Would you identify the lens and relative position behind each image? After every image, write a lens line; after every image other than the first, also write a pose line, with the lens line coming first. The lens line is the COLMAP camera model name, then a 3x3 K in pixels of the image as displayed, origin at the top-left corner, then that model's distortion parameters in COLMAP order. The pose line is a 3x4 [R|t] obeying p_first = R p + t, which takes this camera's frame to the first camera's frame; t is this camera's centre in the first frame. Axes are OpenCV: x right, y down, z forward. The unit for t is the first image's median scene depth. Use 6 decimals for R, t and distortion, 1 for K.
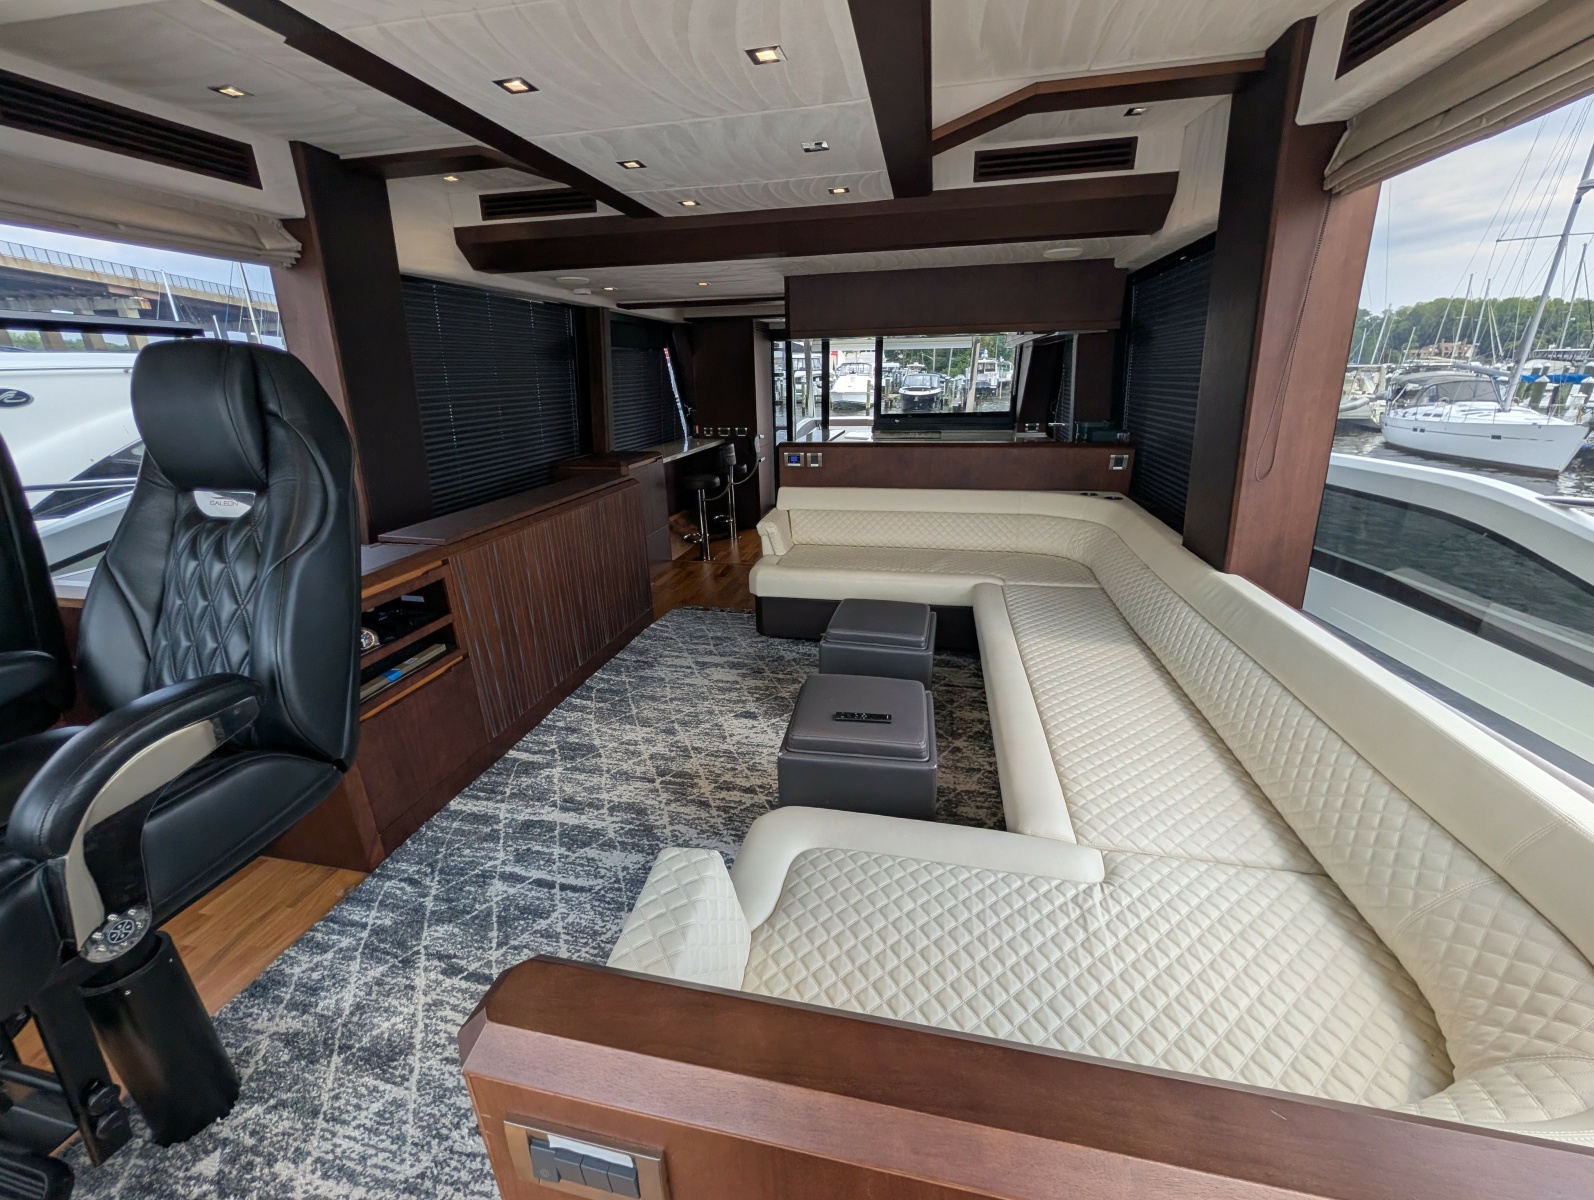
lens RADIAL K [[611.5, 0, 803.1], [0, 611.5, 598.6], [0, 0, 1]] dist [0.000622, -0.000379]
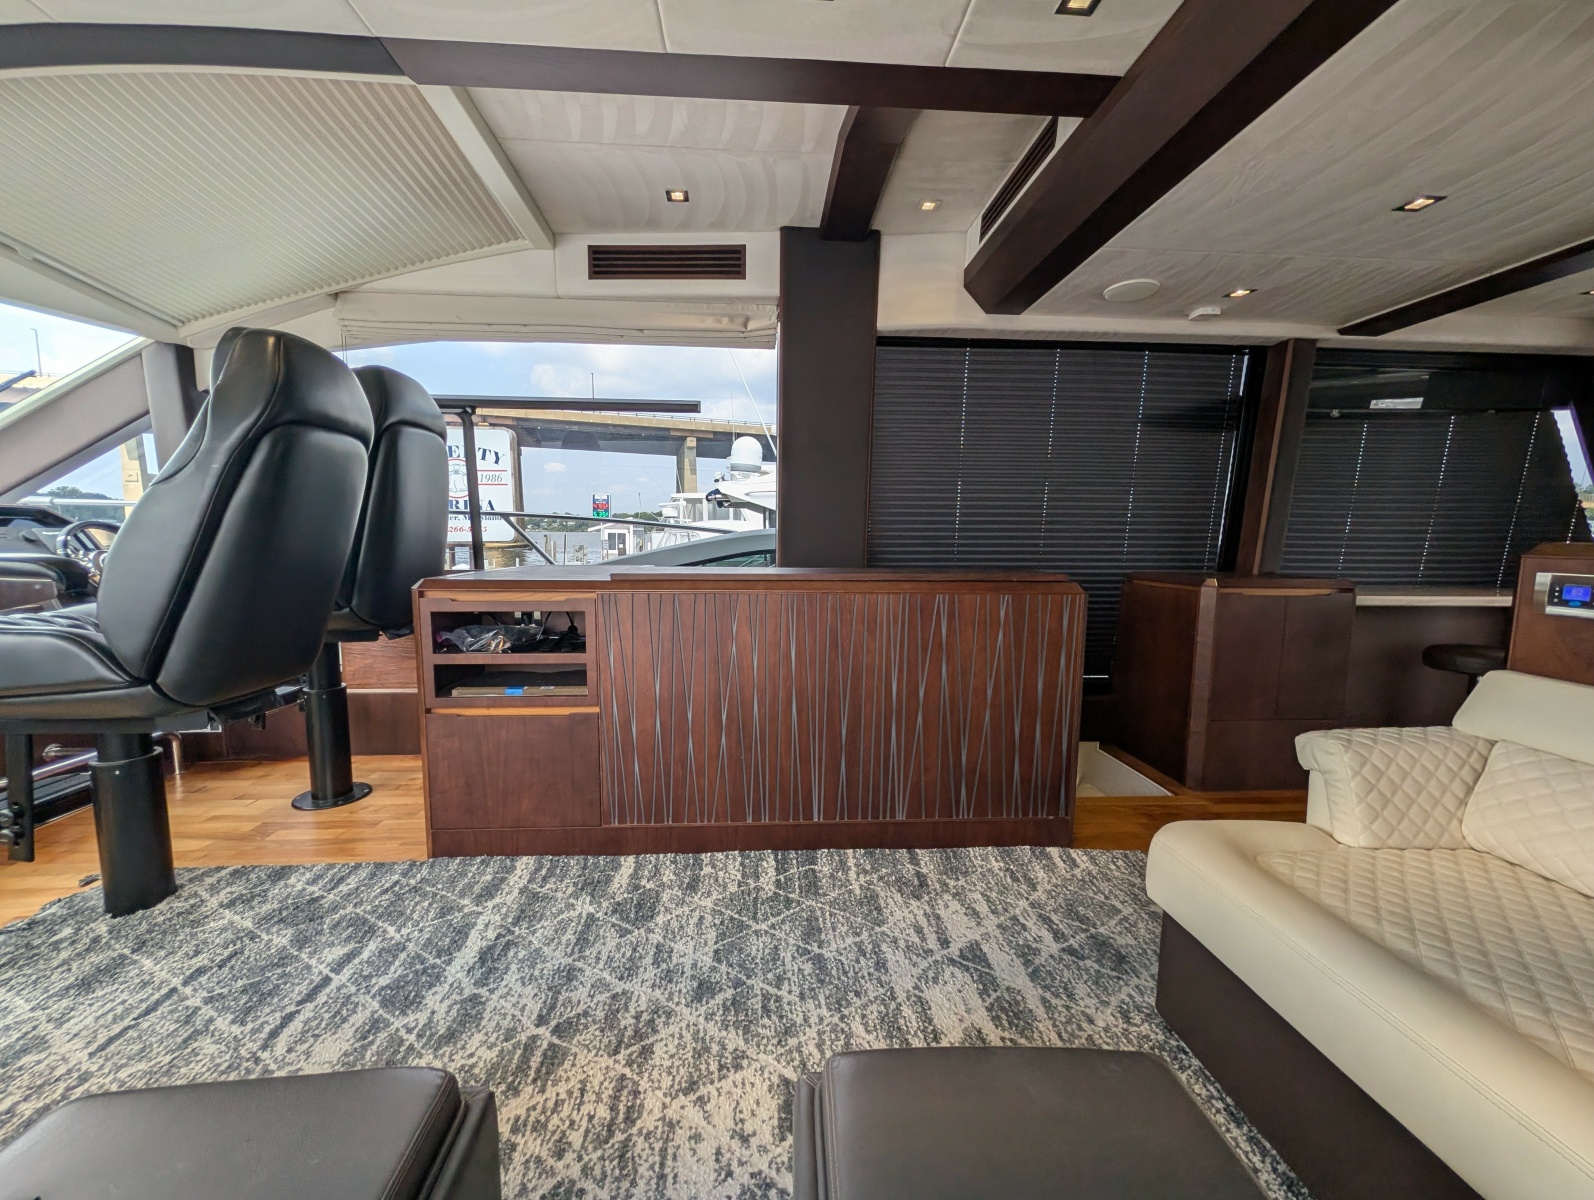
lens RADIAL K [[611.5, 0, 789.9], [0, 611.5, 603.6], [0, 0, 1]] dist [0.000622, -0.000379]
pose [[0.259675, 0.129127, -0.957024, 0.282147], [-0.345295, 0.937919, 0.032858, -0.150356], [0.901854, 0.321923, 0.288141, 0.855883]]
